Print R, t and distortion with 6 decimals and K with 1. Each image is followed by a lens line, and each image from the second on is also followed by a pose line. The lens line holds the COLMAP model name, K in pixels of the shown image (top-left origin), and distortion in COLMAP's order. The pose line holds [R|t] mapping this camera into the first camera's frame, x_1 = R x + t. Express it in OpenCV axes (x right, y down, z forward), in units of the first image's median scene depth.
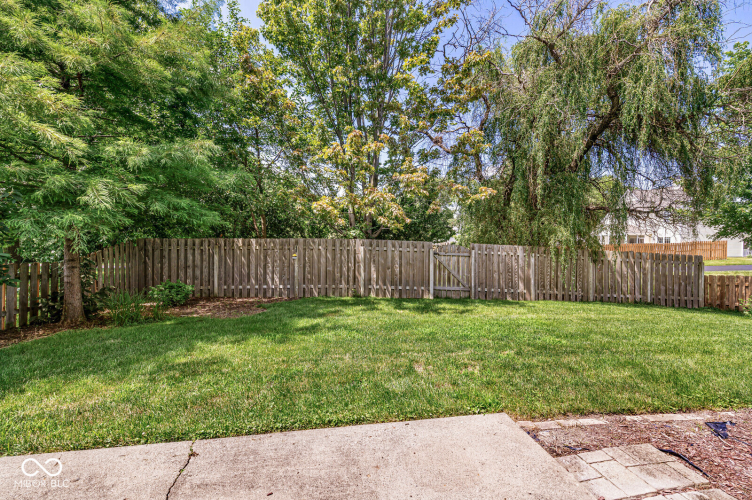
lens RADIAL K [[325.8, 0, 374.6], [0, 325.8, 242.5], [0, 0, 1]] dist [0.001653, 0.000084]
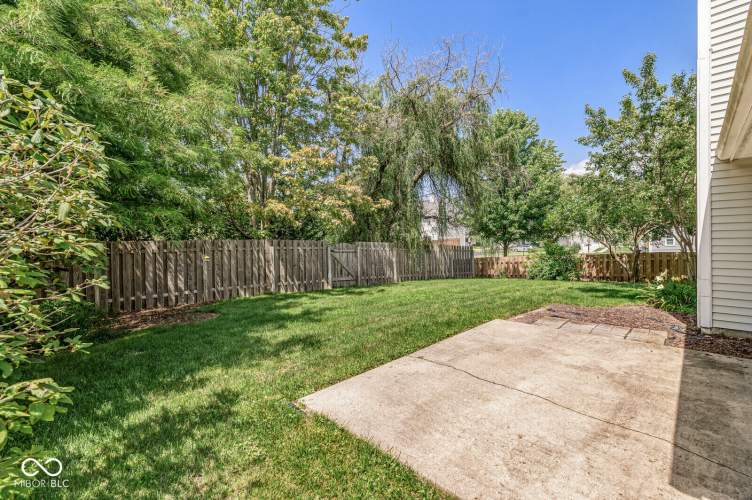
lens RADIAL K [[325.8, 0, 374.6], [0, 325.8, 242.5], [0, 0, 1]] dist [0.001653, 0.000084]
pose [[0.811425, -0.020699, 0.584090, -0.388330], [0.024839, 0.999691, 0.000921, 0.006578], [-0.583929, 0.013761, 0.811688, -0.060746]]
